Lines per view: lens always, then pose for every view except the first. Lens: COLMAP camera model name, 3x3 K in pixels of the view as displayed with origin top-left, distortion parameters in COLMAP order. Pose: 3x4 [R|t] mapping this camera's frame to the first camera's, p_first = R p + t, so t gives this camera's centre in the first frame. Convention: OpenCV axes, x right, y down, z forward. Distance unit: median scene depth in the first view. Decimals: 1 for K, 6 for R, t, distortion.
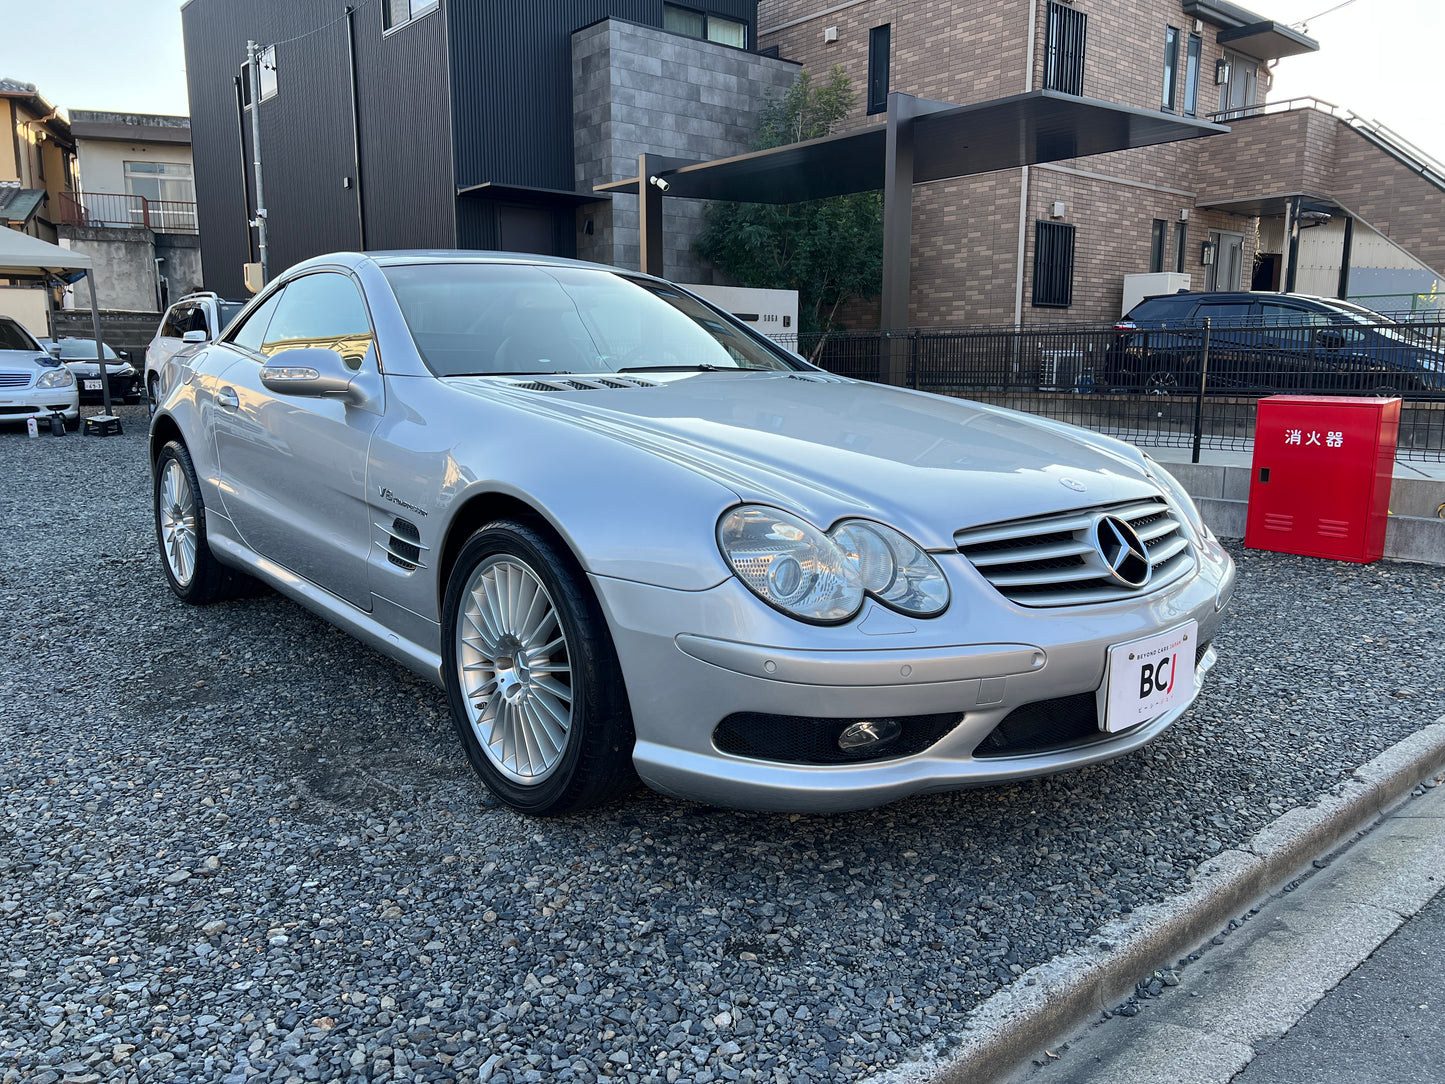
lens RADIAL K [[1090.6, 0, 725.5], [0, 1090.6, 551.7], [0, 0, 1]] dist [0.045670, -0.030226]
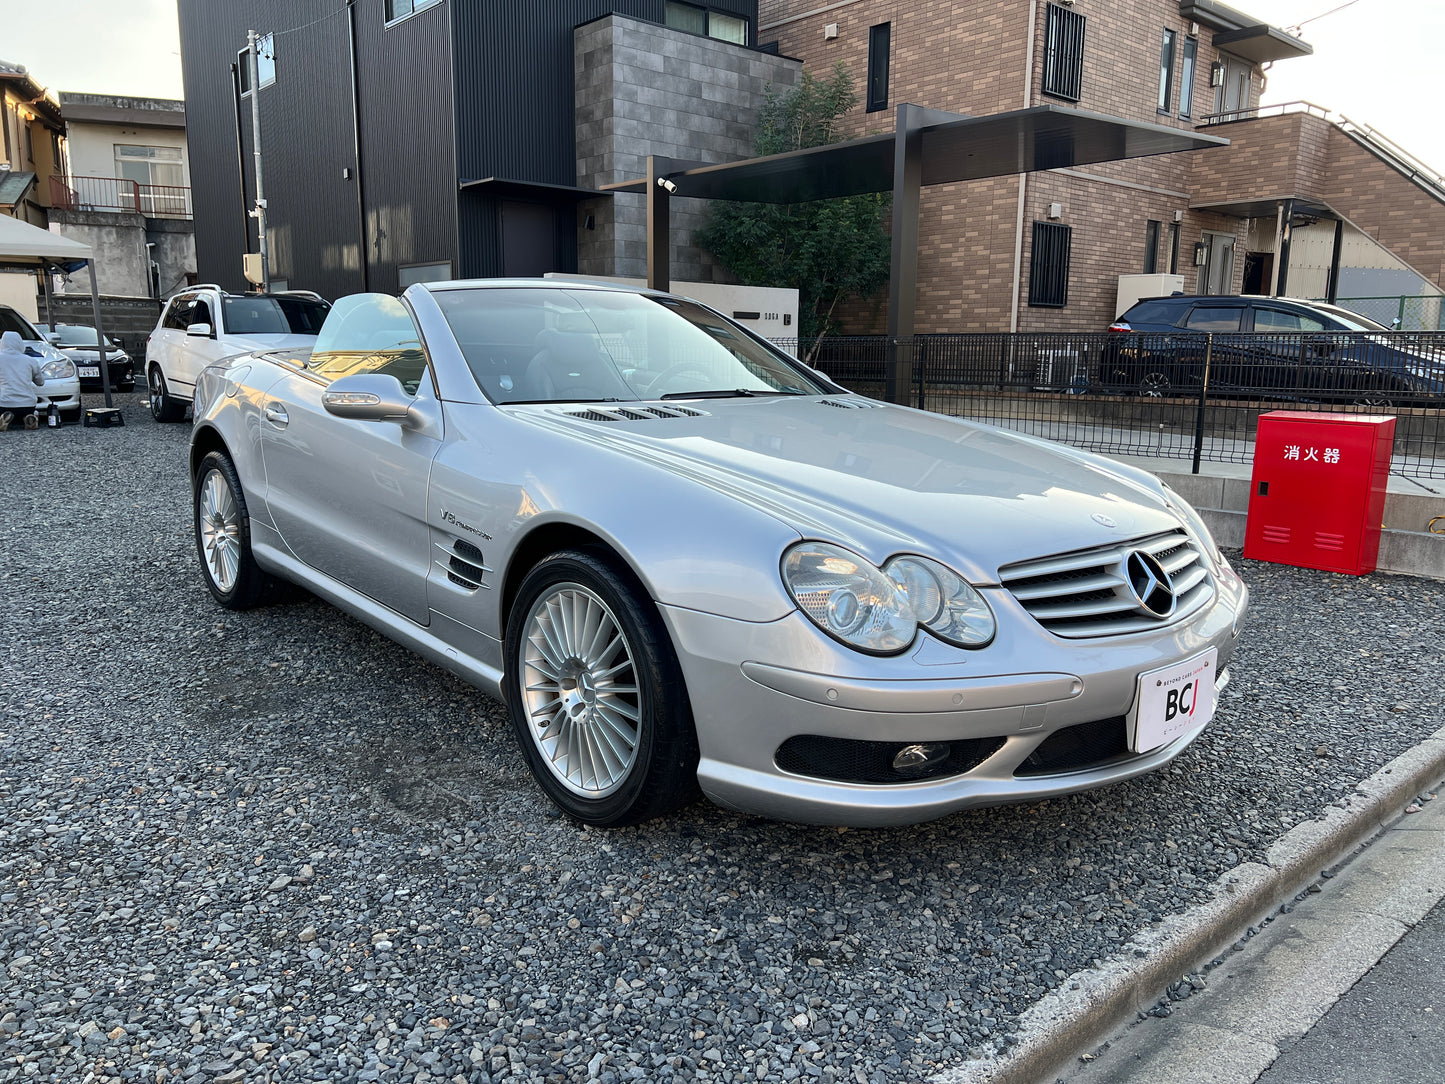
lens RADIAL K [[1092.6, 0, 731.9], [0, 1092.6, 548.1], [0, 0, 1]] dist [0.048585, -0.027309]
pose [[0.999817, 0.008171, 0.017284, -0.053058], [-0.008293, 0.999941, 0.007004, -0.031409], [-0.017226, -0.007146, 0.999826, -0.057161]]
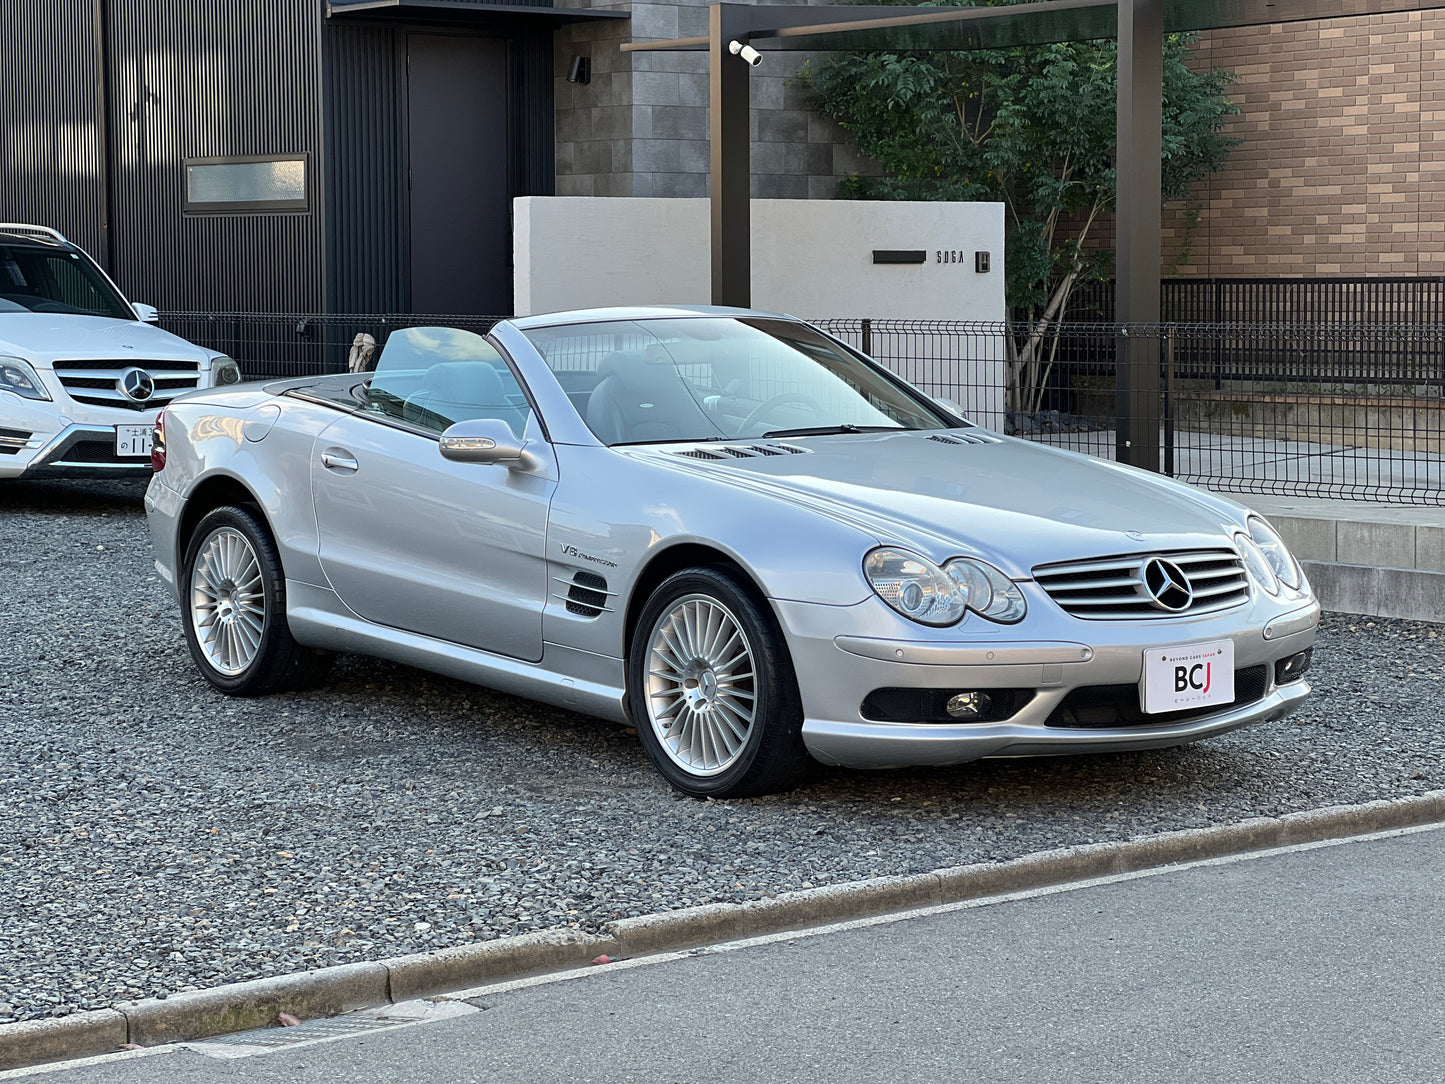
lens RADIAL K [[3270.6, 0, 728.7], [0, 3270.6, 554.5], [0, 0, 1]] dist [-0.206455, 0.000000]
pose [[0.999245, -0.001920, -0.038807, -0.012578], [-0.001343, 0.996474, -0.083890, 0.230908], [0.038831, 0.083879, 0.995719, -2.315139]]
